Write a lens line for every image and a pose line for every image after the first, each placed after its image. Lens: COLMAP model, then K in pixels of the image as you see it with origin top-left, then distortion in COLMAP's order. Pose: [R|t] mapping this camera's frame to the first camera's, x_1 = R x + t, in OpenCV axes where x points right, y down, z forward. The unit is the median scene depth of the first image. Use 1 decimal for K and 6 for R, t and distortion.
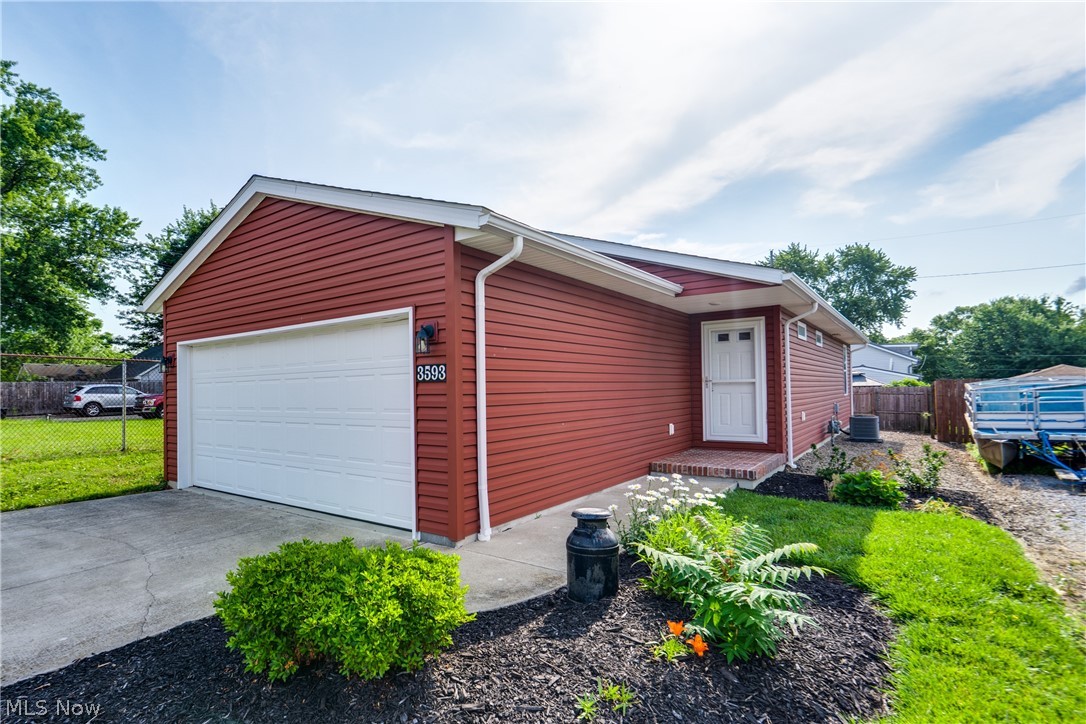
lens RADIAL K [[563.6, 0, 473.5], [0, 563.6, 383.6], [0, 0, 1]] dist [-0.002856, -0.000037]
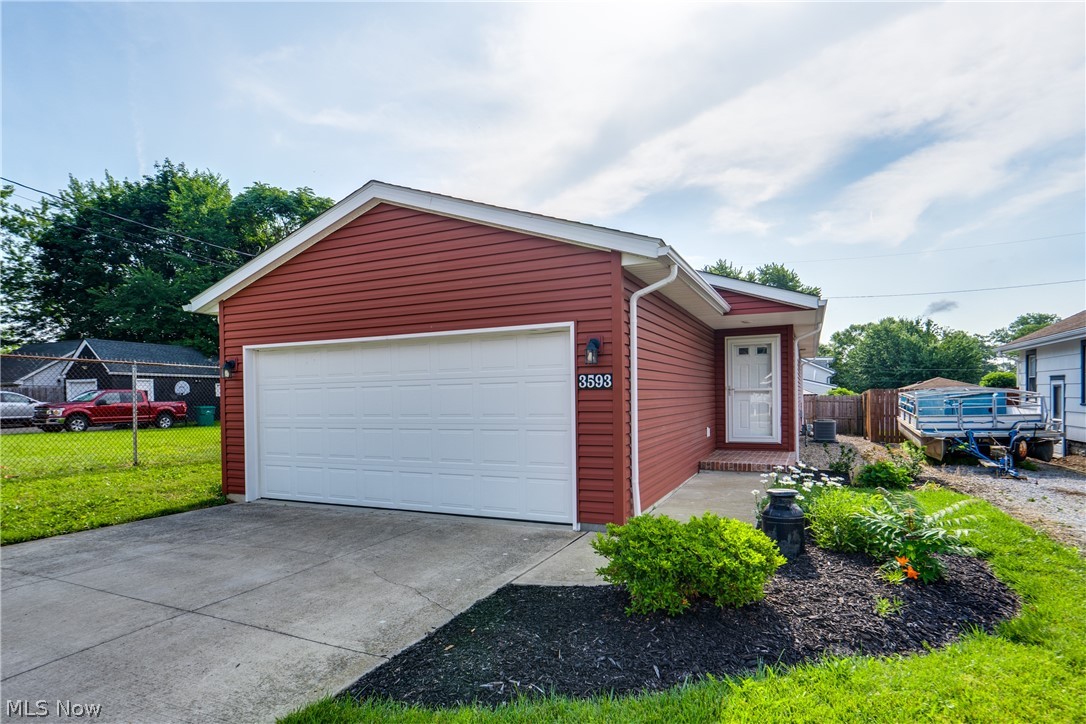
lens RADIAL K [[596.2, 0, 535.0], [0, 596.2, 407.6], [0, 0, 1]] dist [-0.003776, 0.001495]
pose [[0.970931, -0.002840, 0.239344, -0.246484], [-0.003545, 0.999649, 0.026242, 0.001356], [-0.239335, -0.026328, 0.970580, -0.065884]]
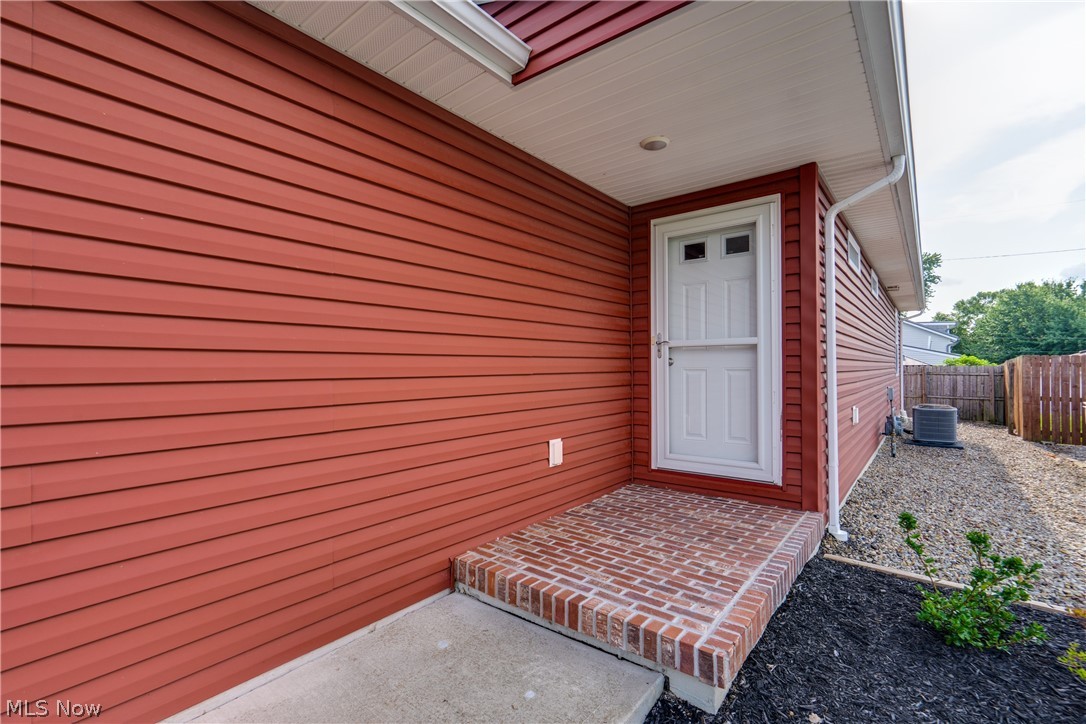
lens RADIAL K [[485.8, 0, 546.5], [0, 485.8, 365.4], [0, 0, 1]] dist [-0.004707, 0.000410]
pose [[0.999945, 0.010281, 0.002016, 0.312792], [-0.010294, 0.999925, 0.006612, 0.012165], [-0.001948, -0.006633, 0.999976, 0.579762]]
